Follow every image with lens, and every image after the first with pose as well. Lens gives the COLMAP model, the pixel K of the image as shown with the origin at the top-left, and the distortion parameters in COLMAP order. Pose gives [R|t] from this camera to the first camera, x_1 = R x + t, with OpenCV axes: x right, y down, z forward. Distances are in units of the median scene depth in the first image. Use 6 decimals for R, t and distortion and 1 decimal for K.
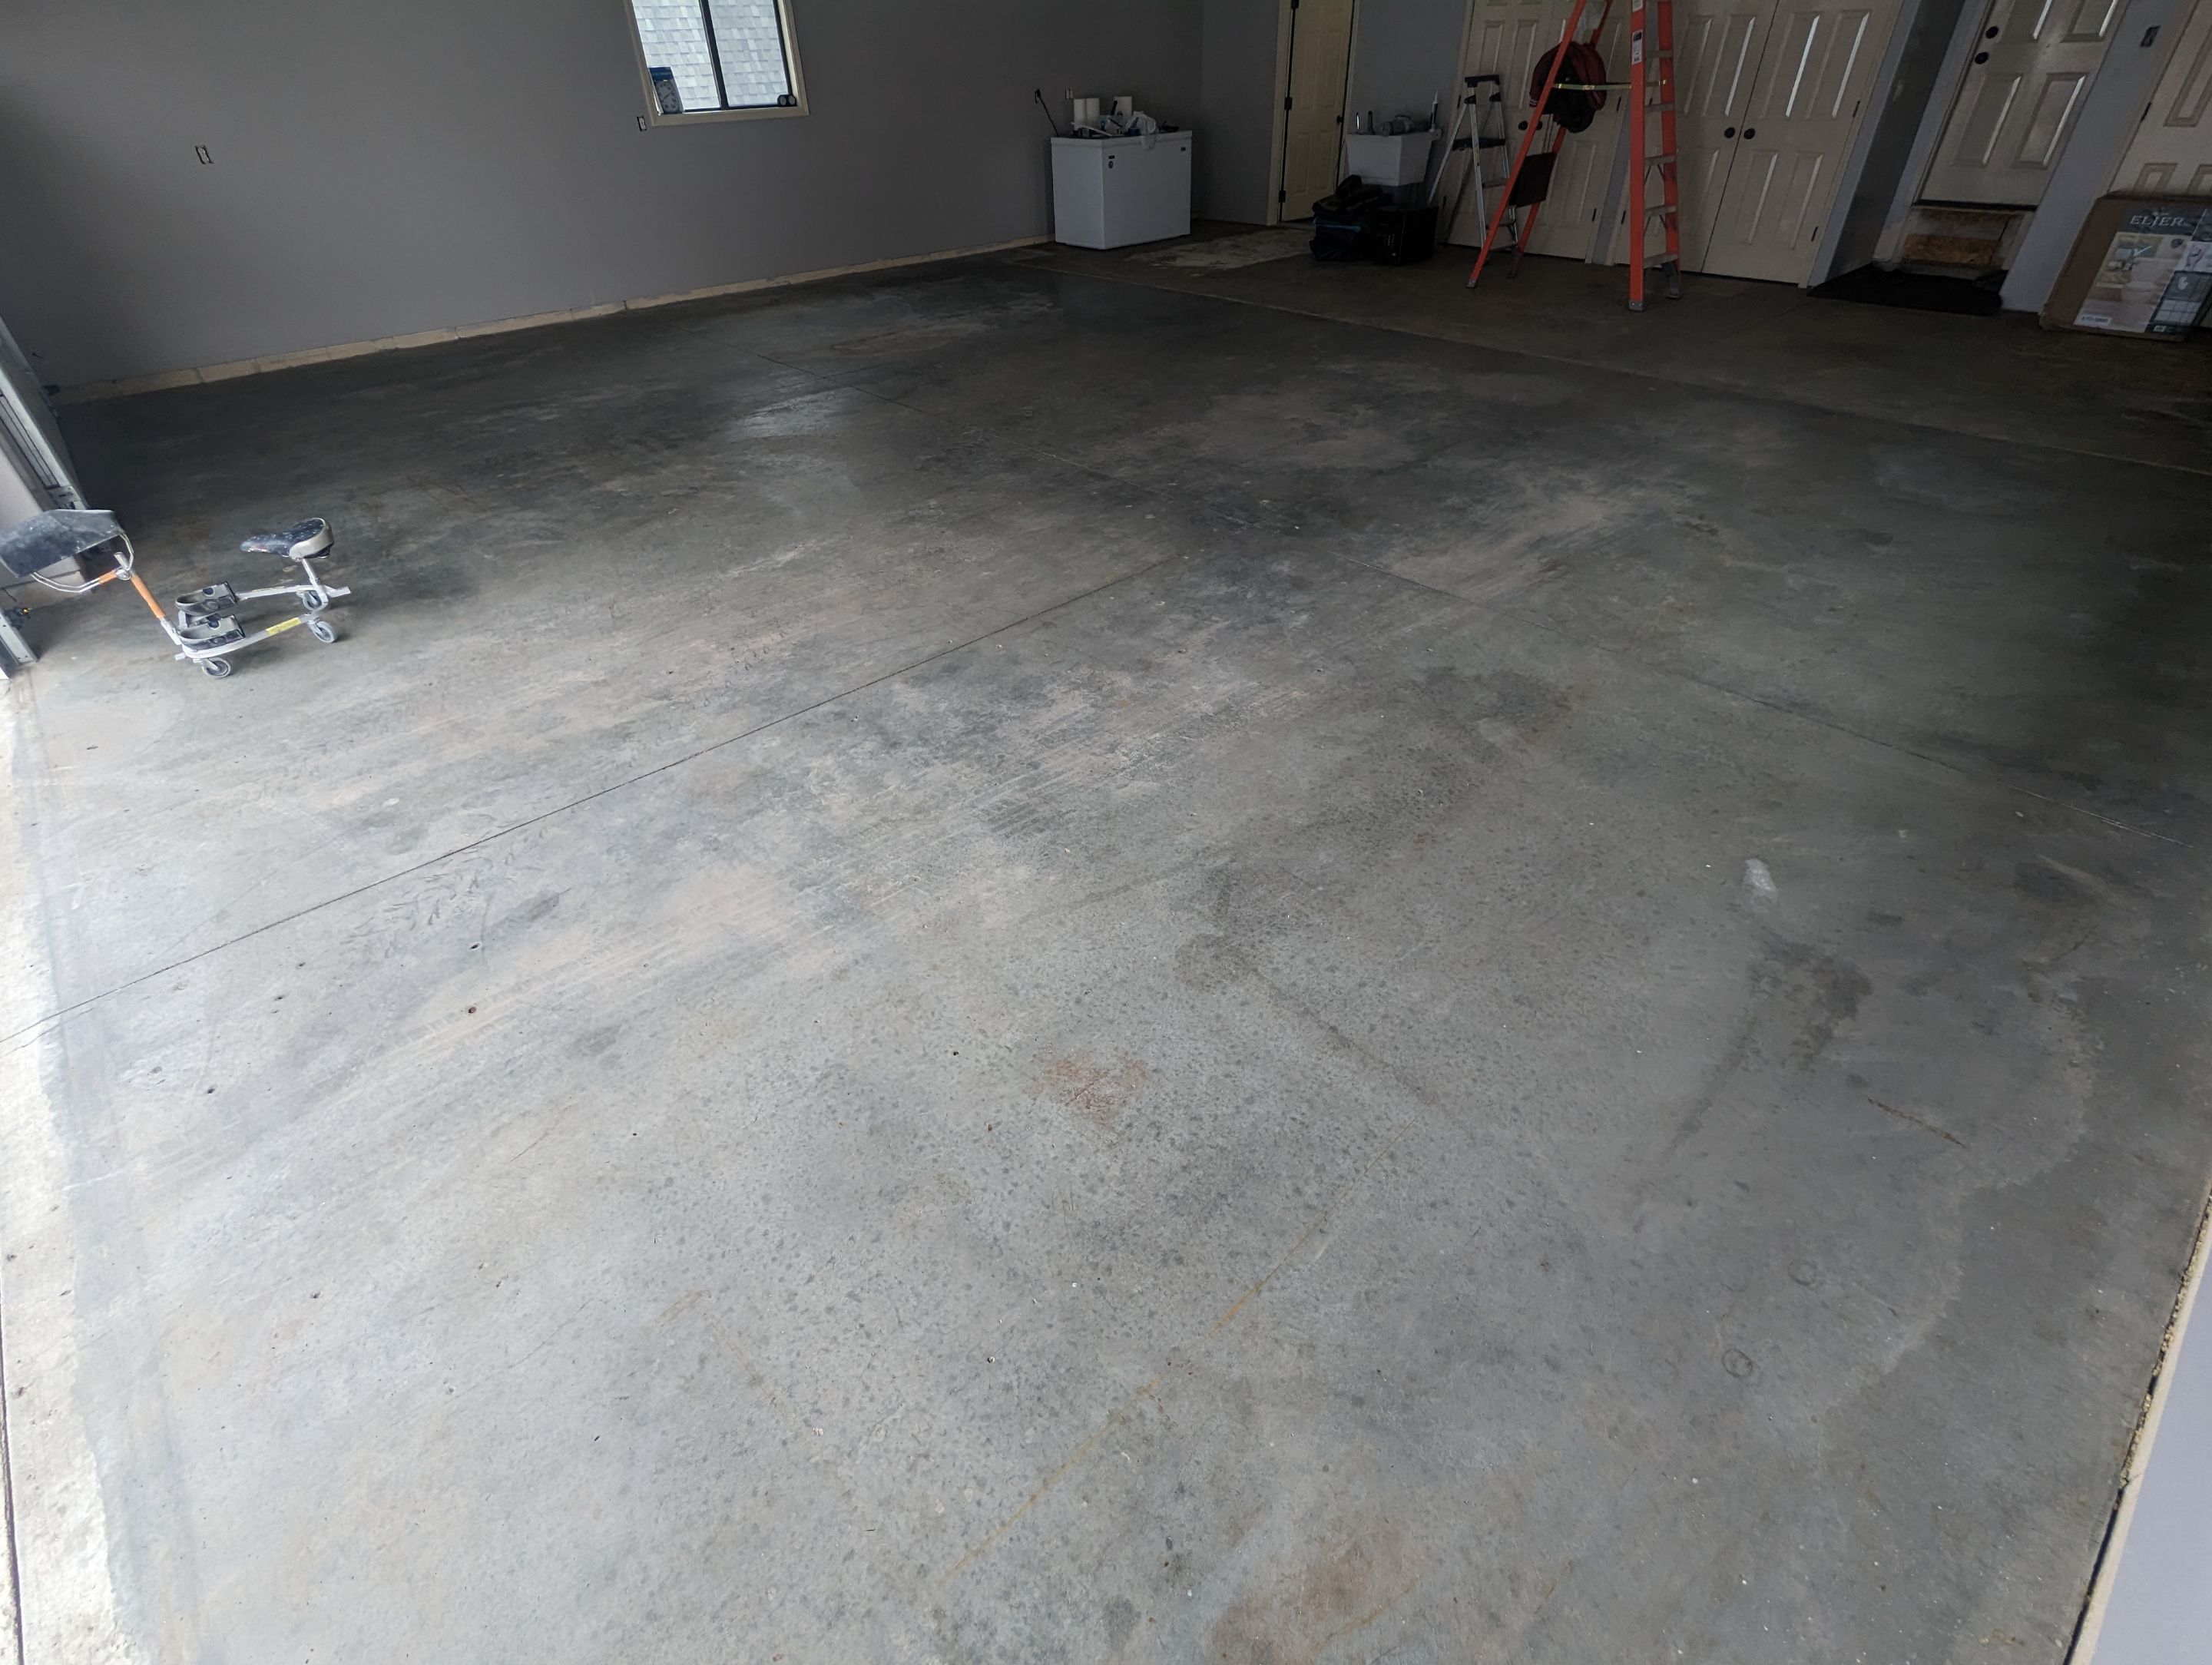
lens RADIAL K [[1046.0, 0, 1104.7], [0, 1046.0, 832.3], [0, 0, 1]] dist [-0.001295, 0.000257]
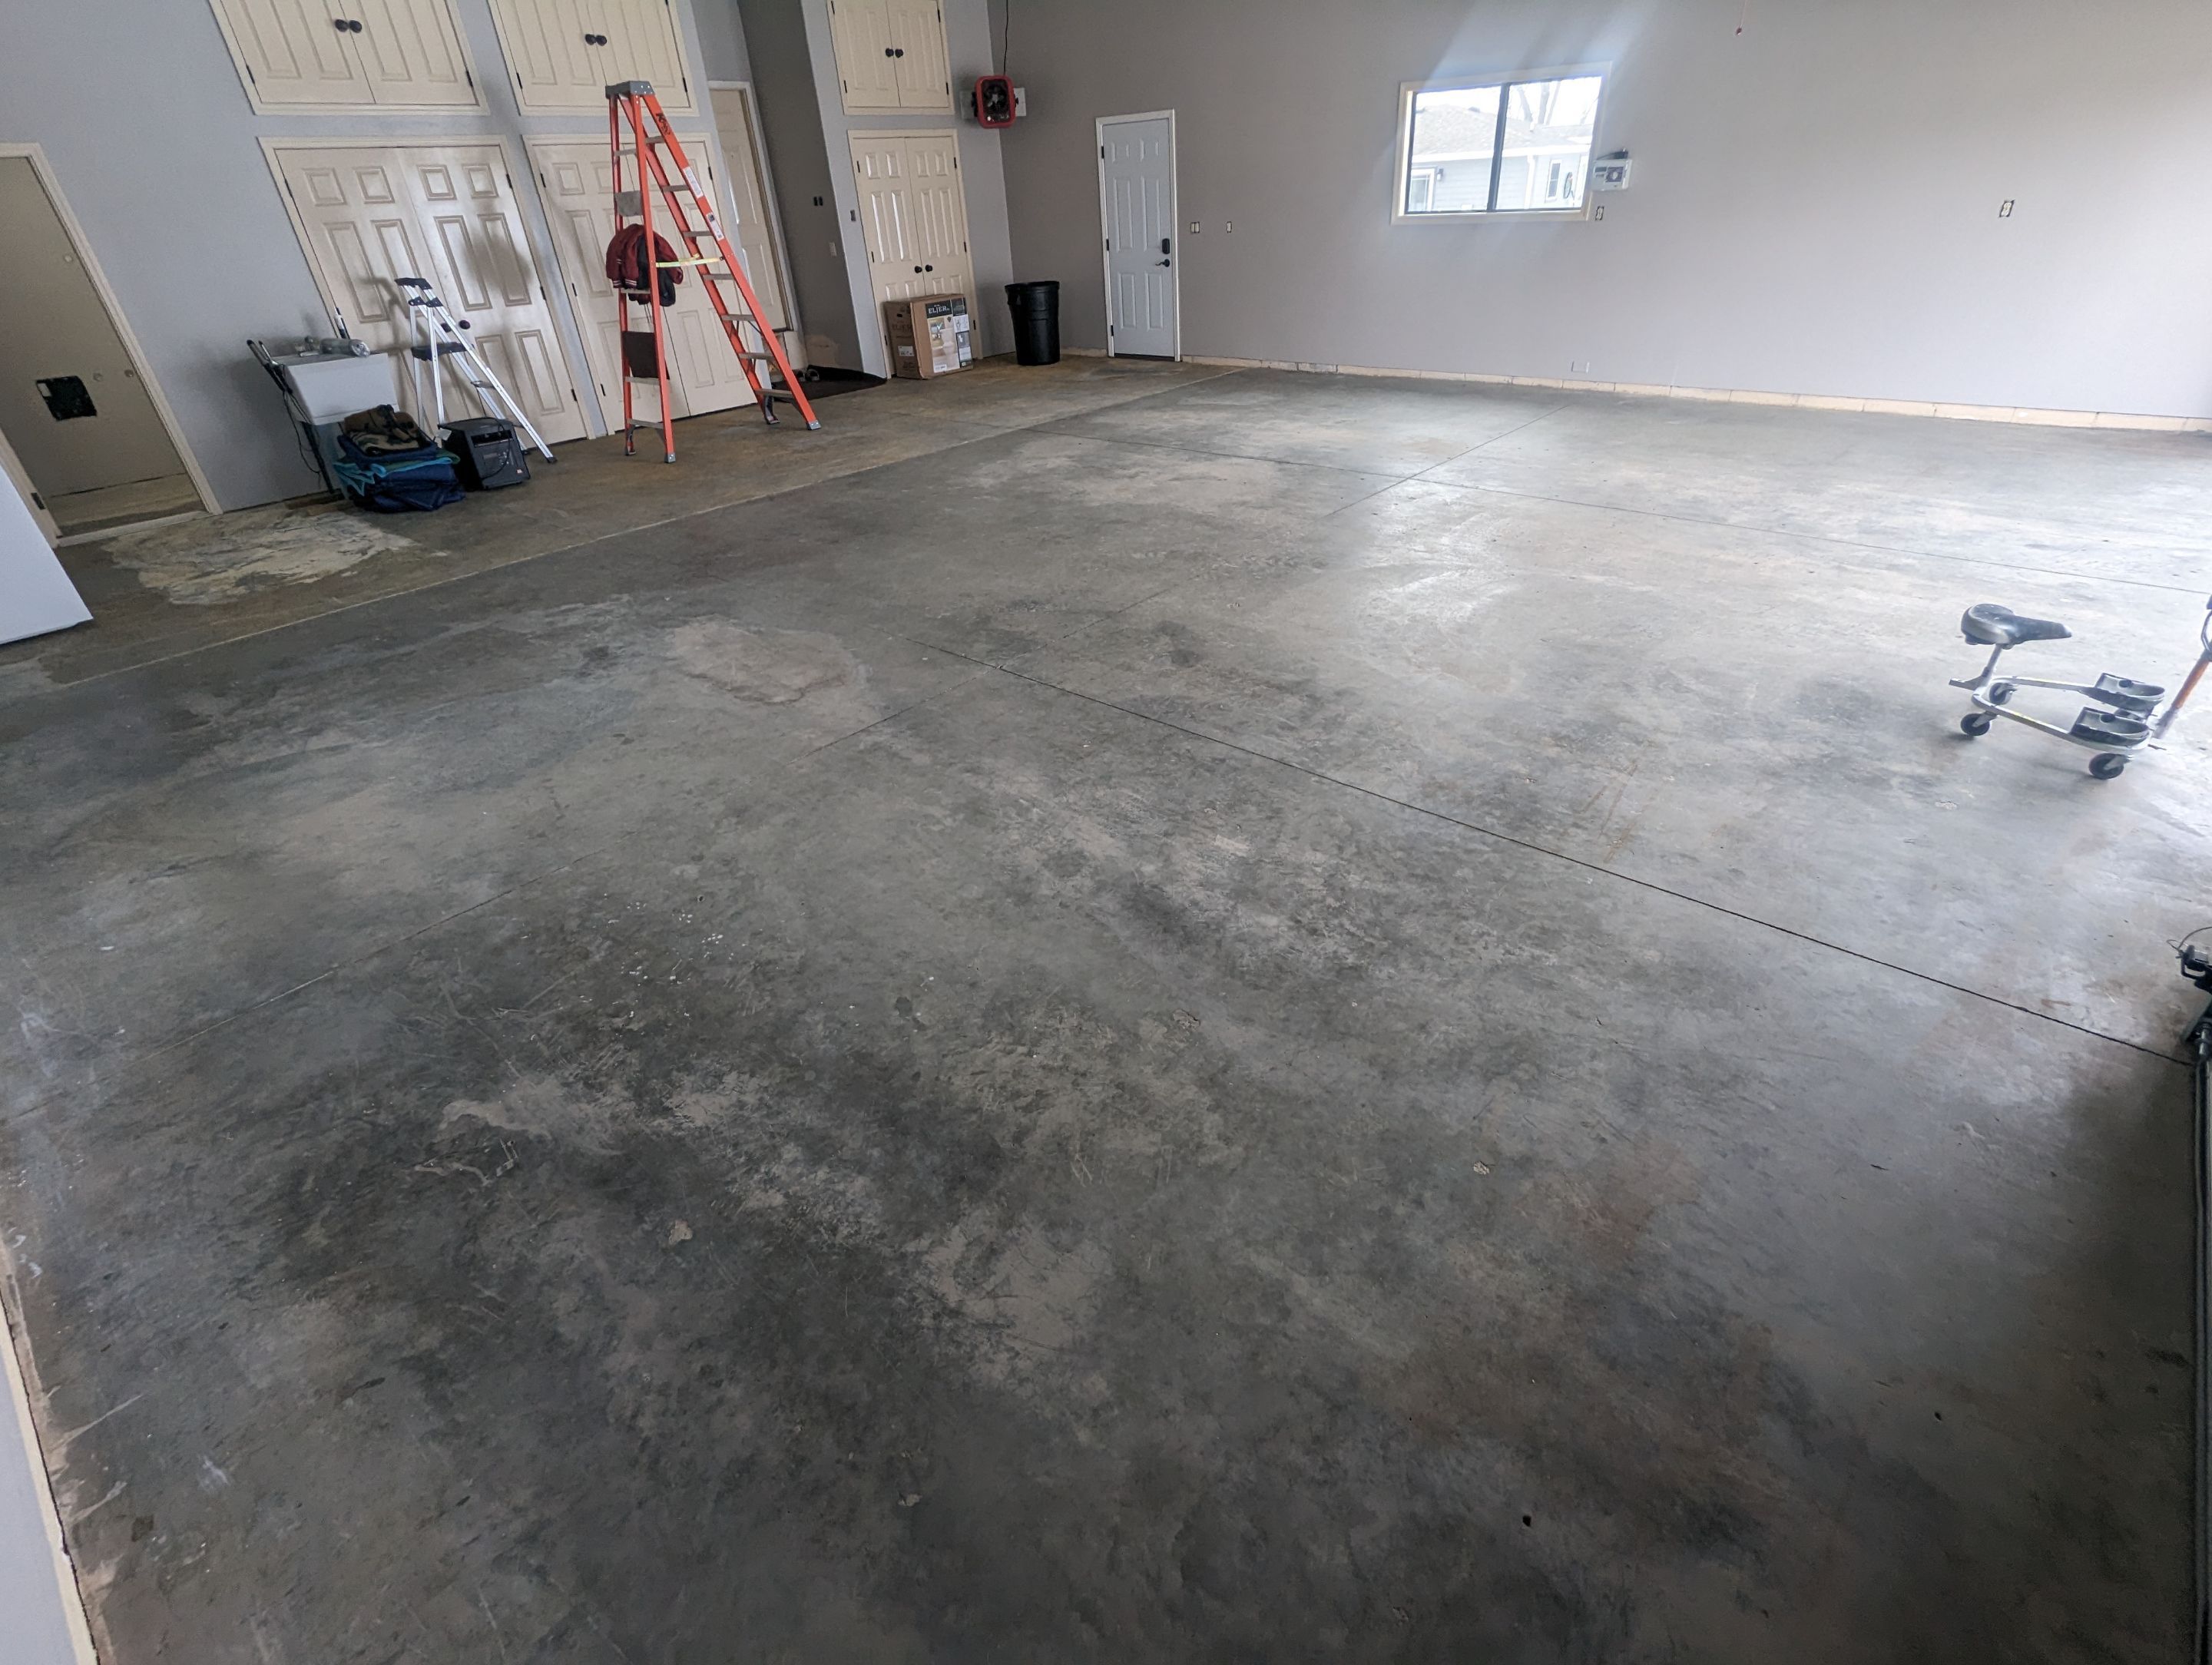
lens RADIAL K [[1046.0, 0, 1114.4], [0, 1046.0, 824.4], [0, 0, 1]] dist [-0.001295, 0.000257]
pose [[-0.121165, -0.496359, 0.859620, -1.085880], [0.643863, 0.619808, 0.448641, -0.758236], [-0.755486, 0.607837, 0.244488, 1.031360]]
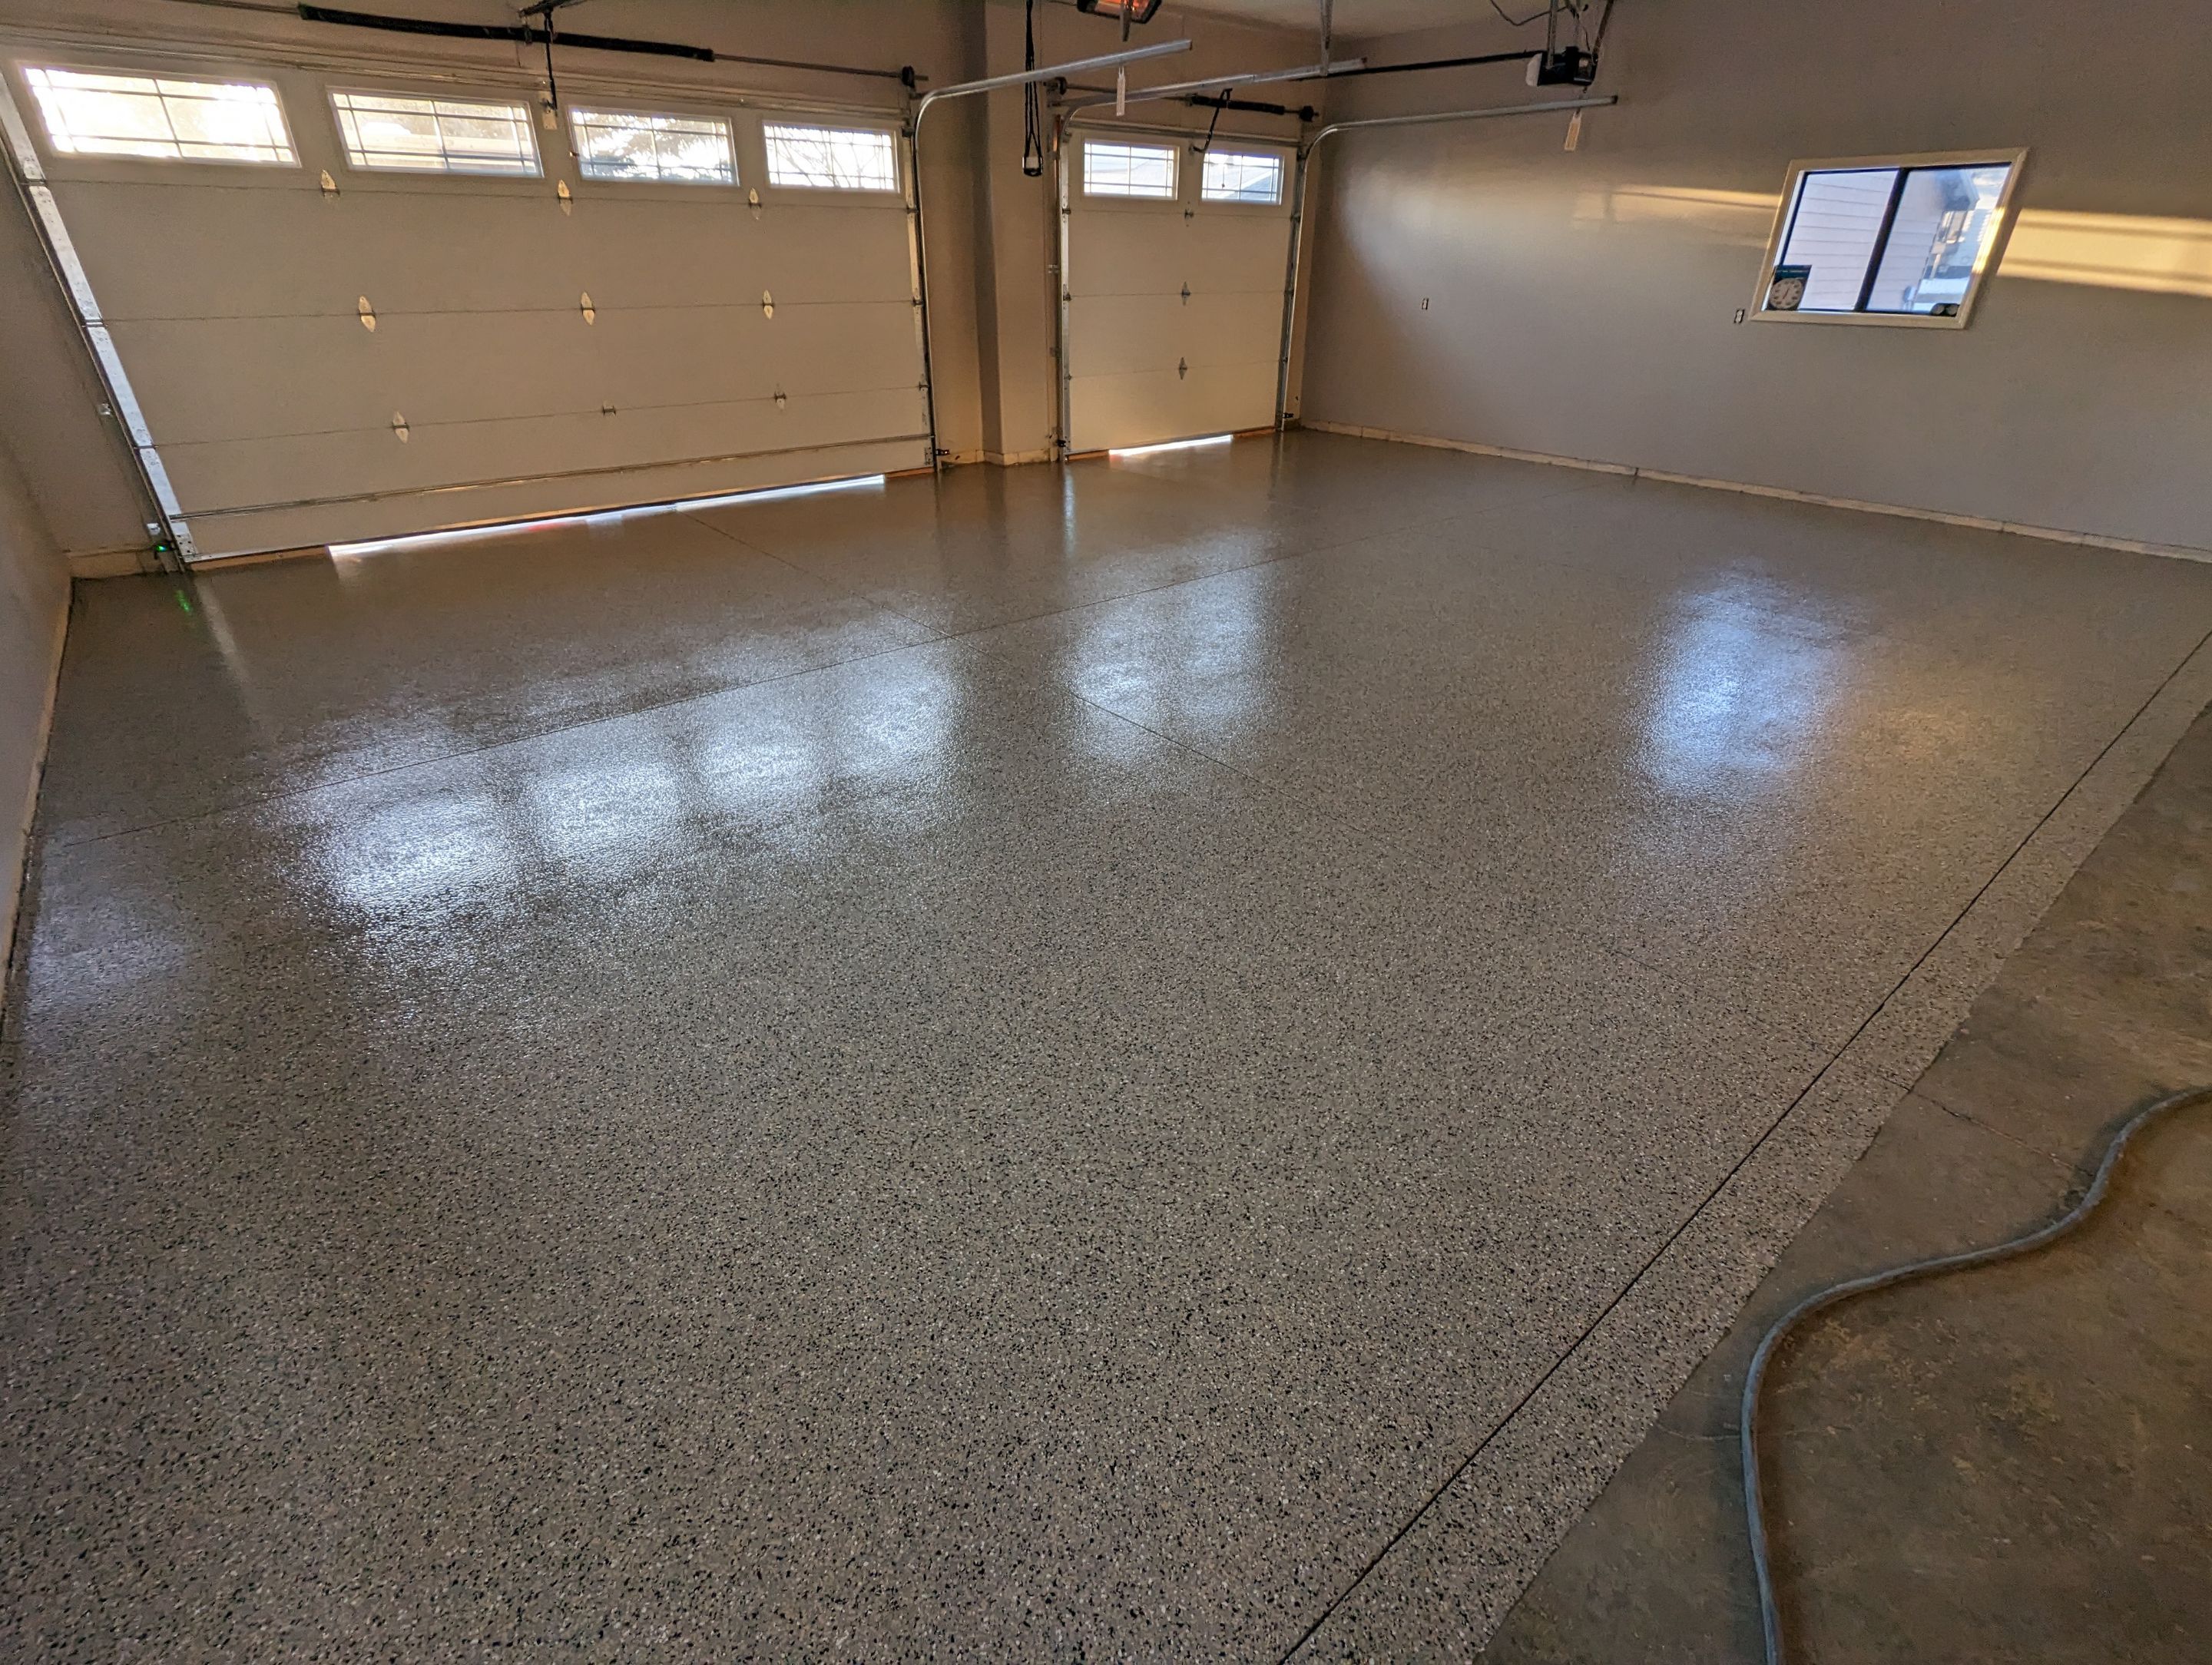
lens RADIAL K [[1046.0, 0, 1100.3], [0, 1046.0, 831.2], [0, 0, 1]] dist [-0.001295, 0.000257]
pose [[-0.054165, 0.503530, -0.862278, 1.010635], [-0.606021, 0.669742, 0.429167, -0.612917], [0.793602, 0.545804, 0.268873, 0.781646]]
